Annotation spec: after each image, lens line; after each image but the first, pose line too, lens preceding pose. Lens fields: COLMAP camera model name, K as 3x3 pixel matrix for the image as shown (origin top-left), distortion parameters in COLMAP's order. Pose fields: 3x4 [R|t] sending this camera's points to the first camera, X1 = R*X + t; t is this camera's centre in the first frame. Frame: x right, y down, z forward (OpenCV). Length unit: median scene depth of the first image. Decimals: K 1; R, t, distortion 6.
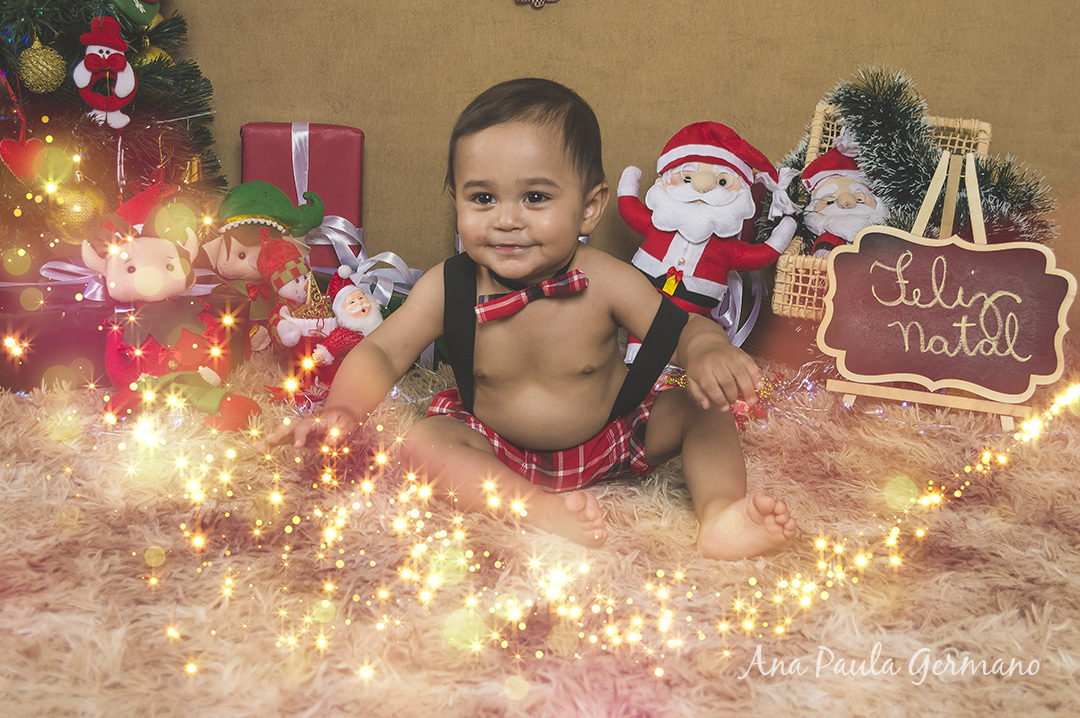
lens RADIAL K [[1438.9, 0, 536.9], [0, 1438.9, 356.2], [0, 0, 1]] dist [0.008571, -0.097414]
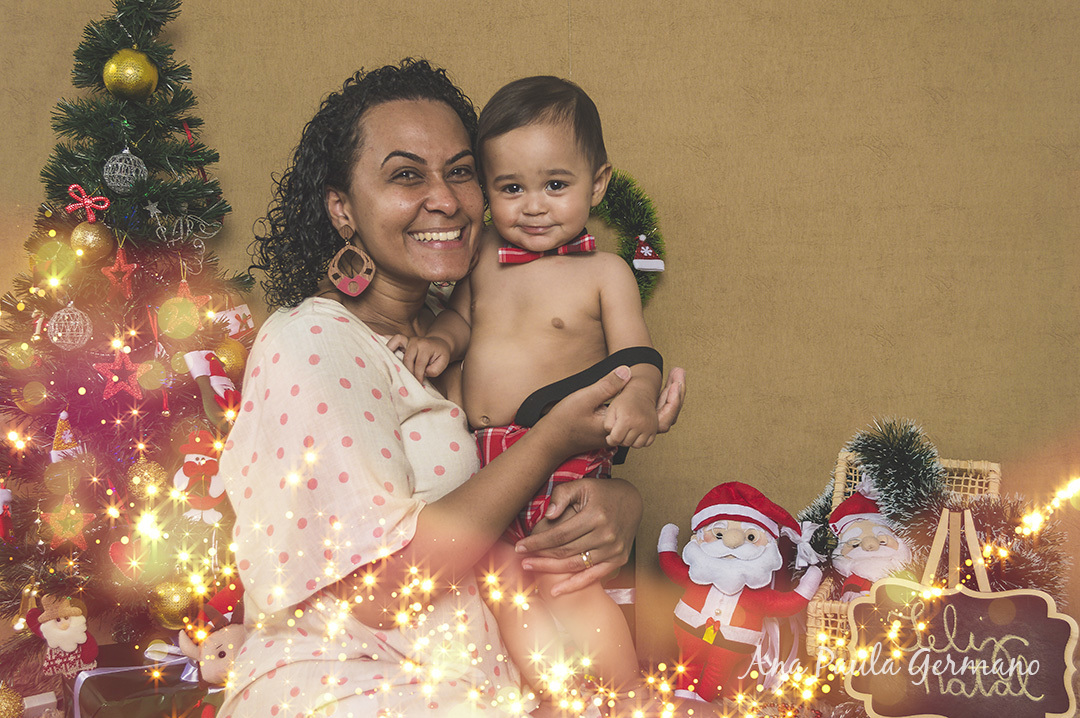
lens RADIAL K [[1396.1, 0, 543.7], [0, 1396.1, 365.0], [0, 0, 1]] dist [0.010465, -0.064429]
pose [[0.996357, -0.056420, -0.063955, 0.046553], [0.043790, 0.981943, -0.184040, -0.060625], [0.073183, 0.180568, 0.980836, -0.088379]]
